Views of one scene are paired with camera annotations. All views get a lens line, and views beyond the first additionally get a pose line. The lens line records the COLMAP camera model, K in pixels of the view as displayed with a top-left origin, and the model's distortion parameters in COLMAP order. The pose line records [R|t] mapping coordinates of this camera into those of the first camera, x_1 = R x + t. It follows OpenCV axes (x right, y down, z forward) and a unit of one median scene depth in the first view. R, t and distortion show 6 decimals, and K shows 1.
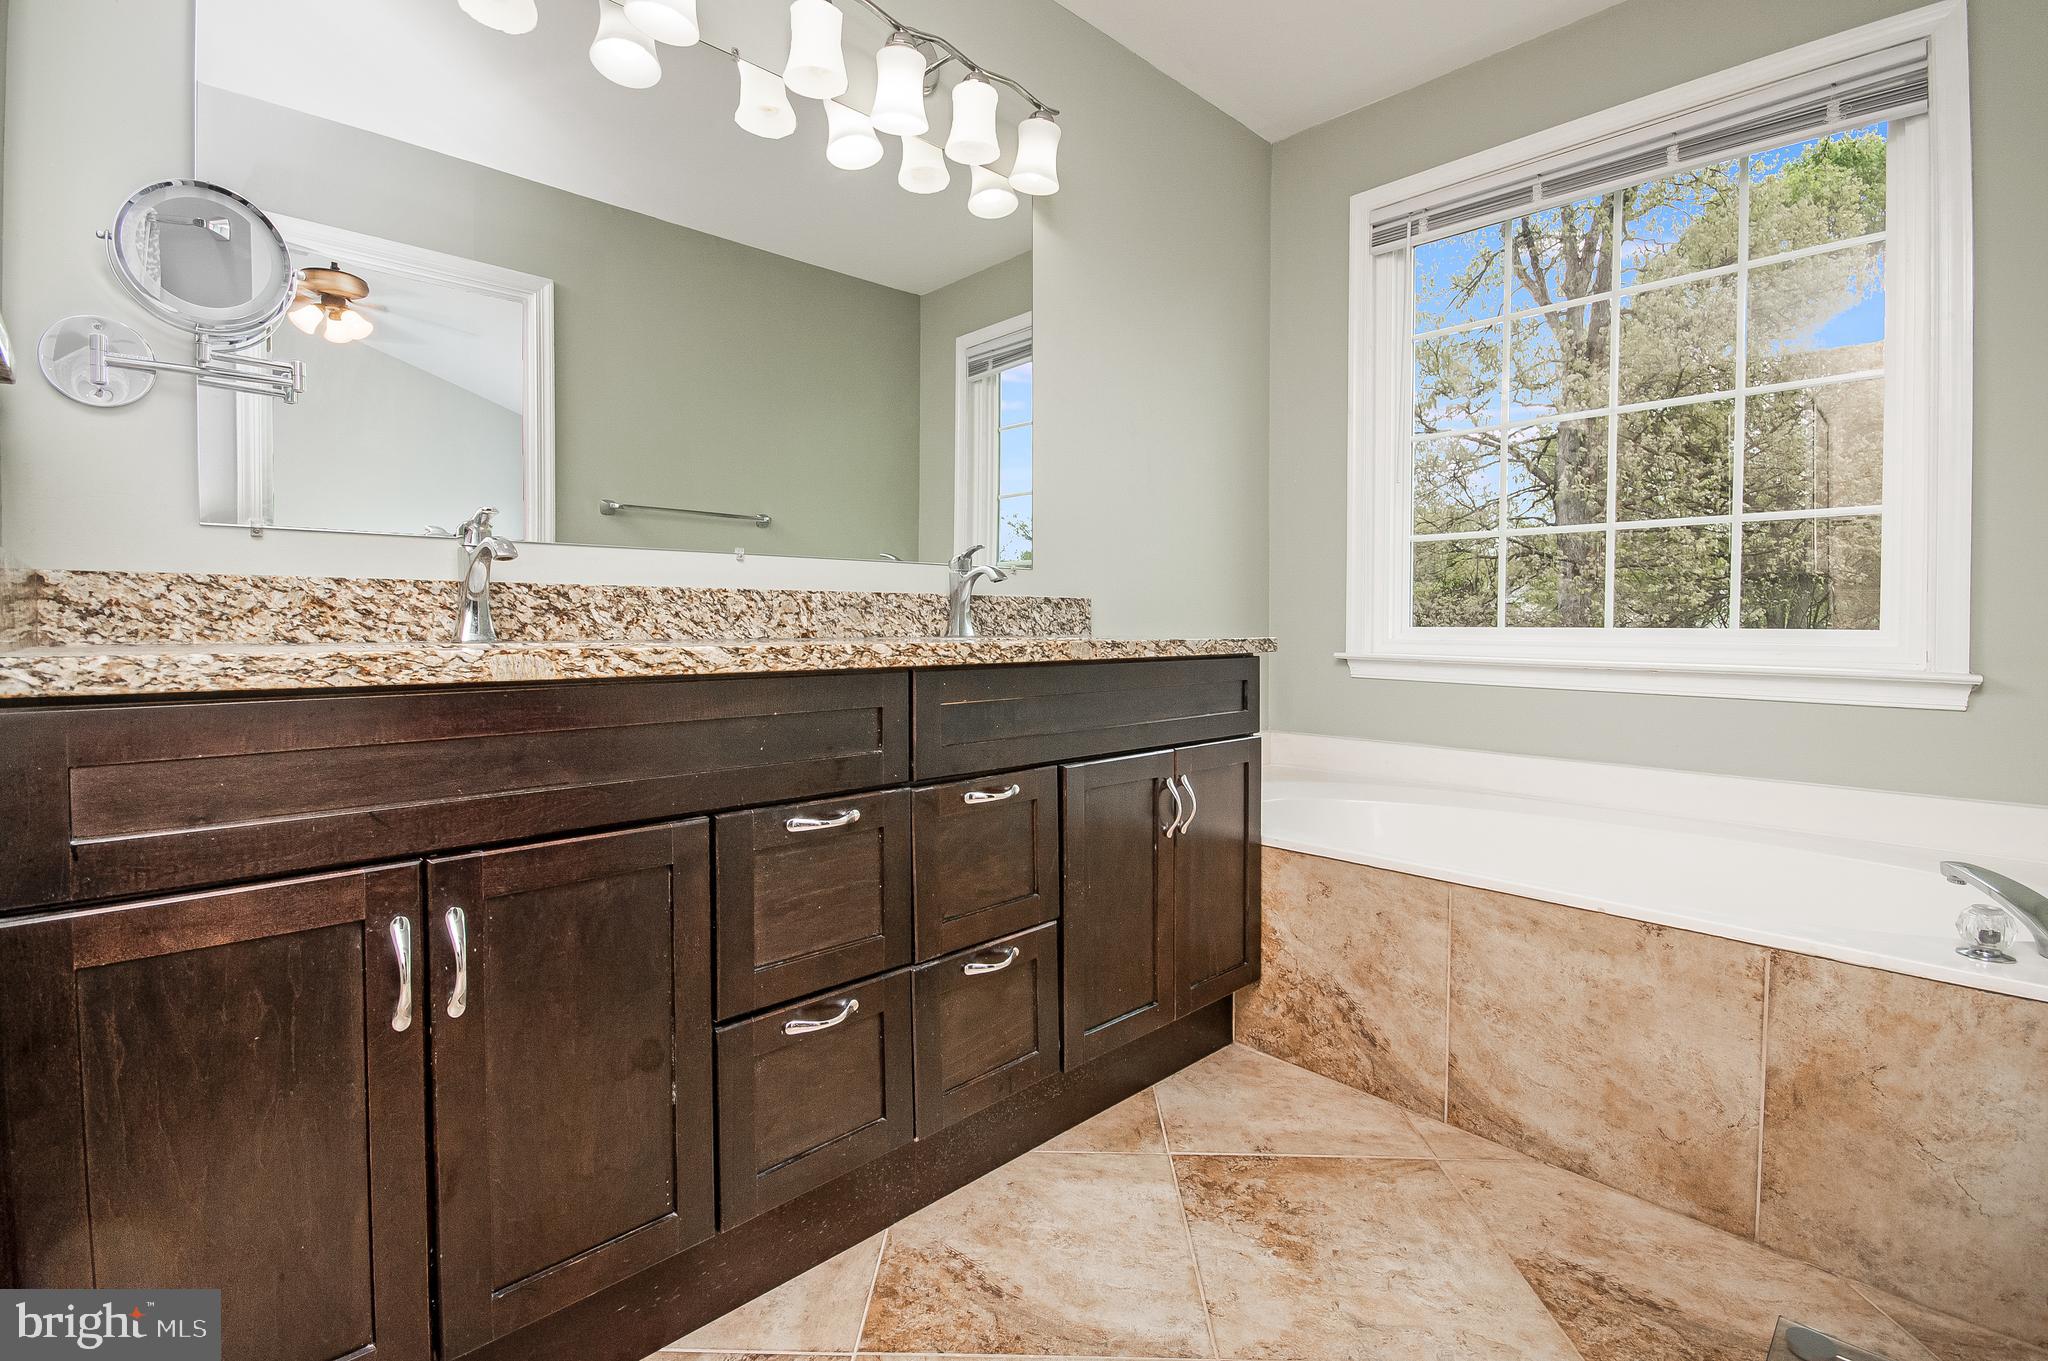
lens RADIAL K [[946.6, 0, 1024.0], [0, 946.6, 680.5], [0, 0, 1]] dist [0.000791, -0.000211]
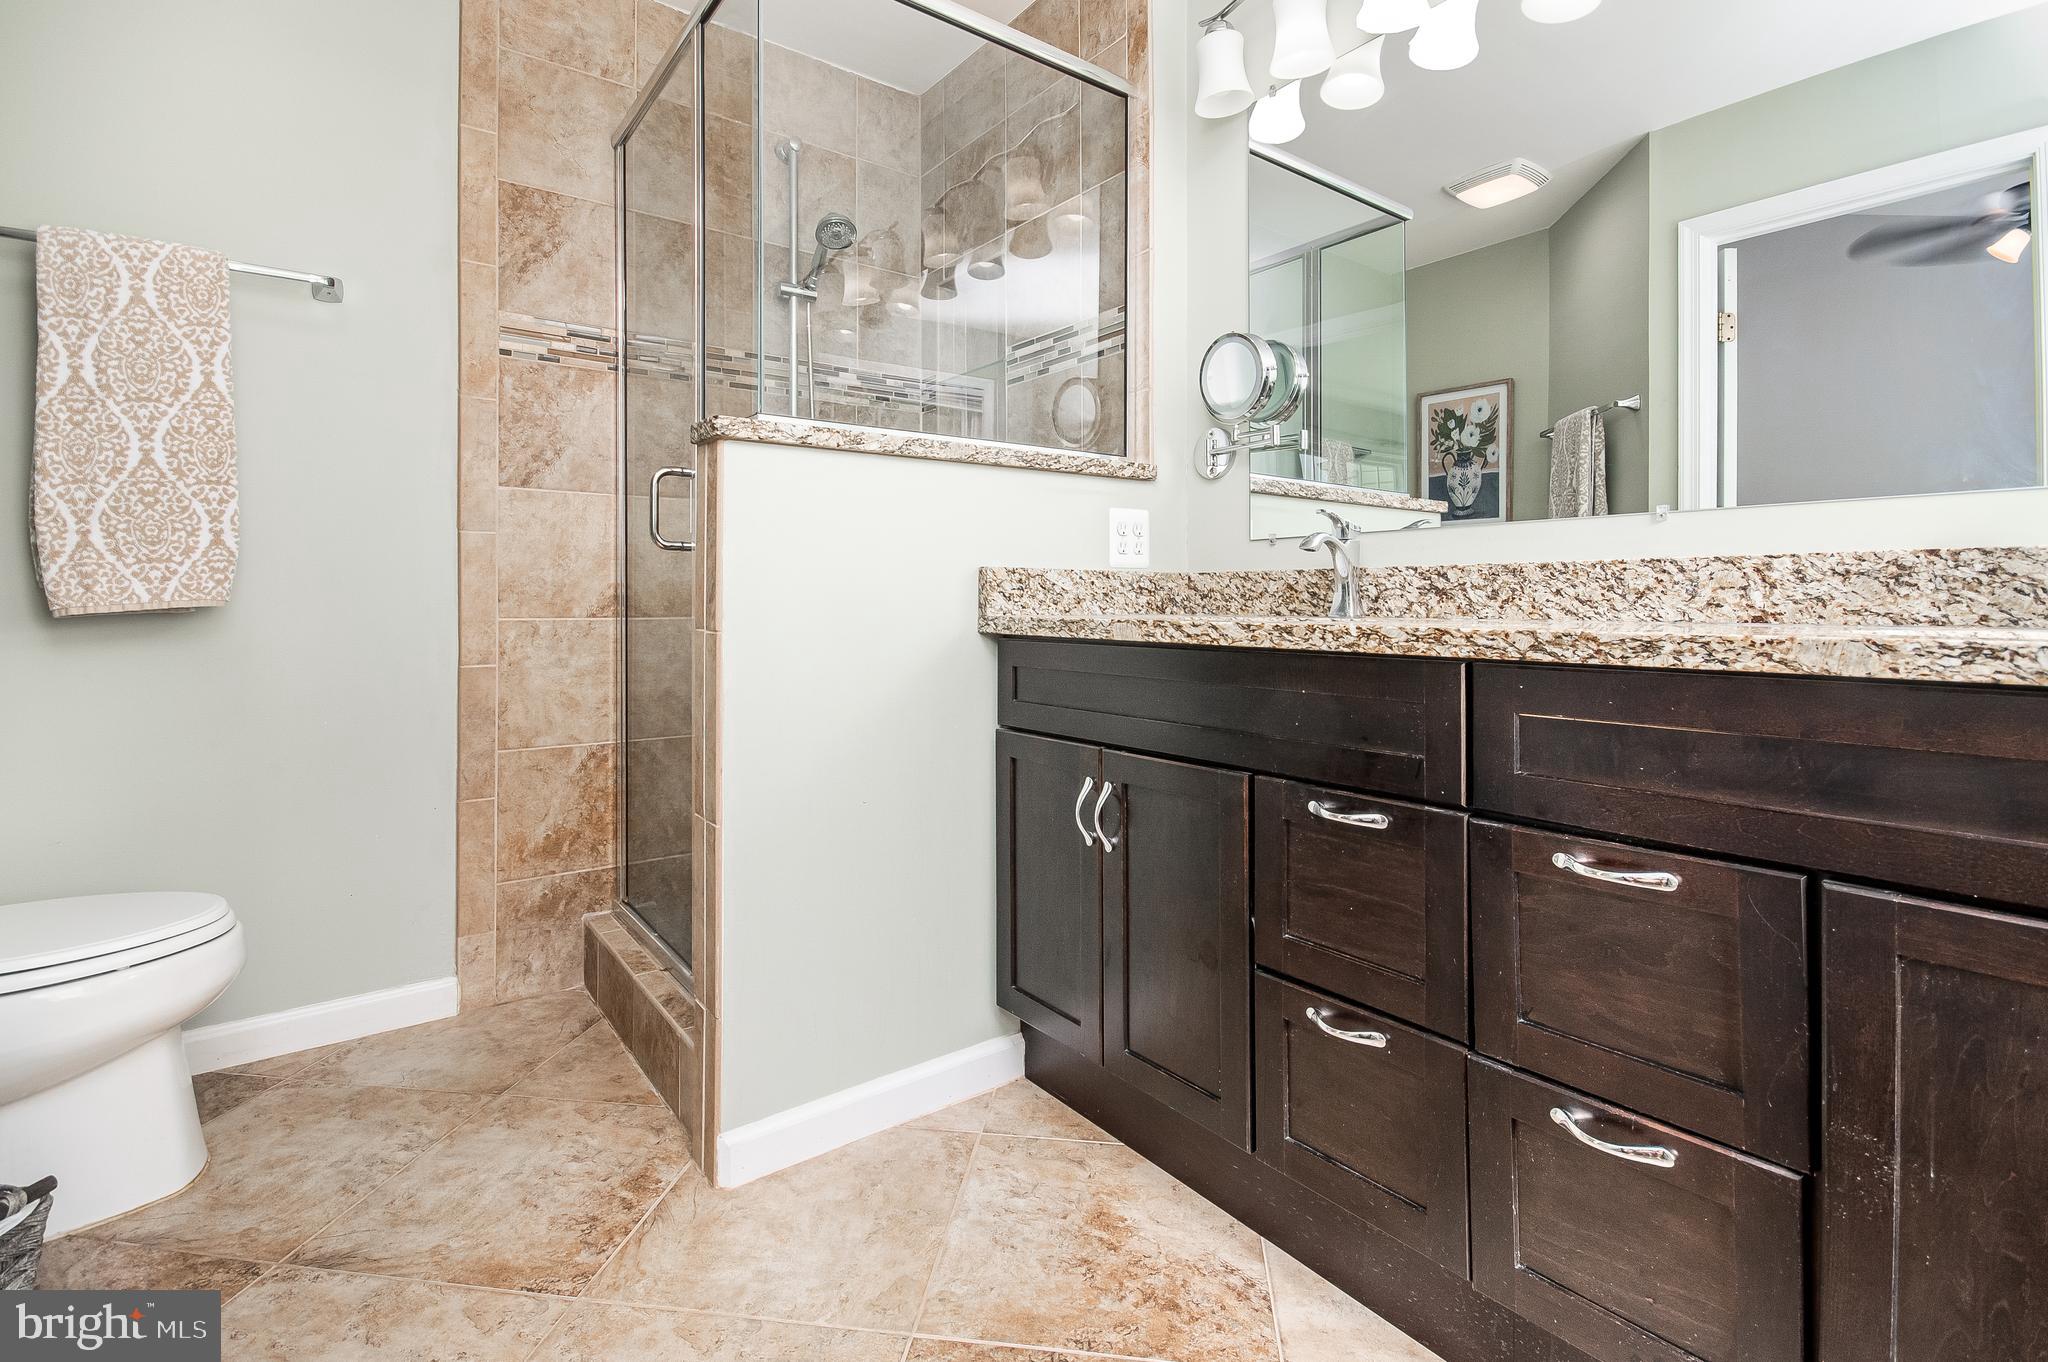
lens RADIAL K [[941.1, 0, 1026.8], [0, 941.1, 627.8], [0, 0, 1]] dist [0.000338, -0.000443]
pose [[-0.111927, 0.027397, -0.993339, 0.658472], [-0.059536, 0.997639, 0.034224, -0.042393], [0.991931, 0.062970, -0.110032, 0.695980]]
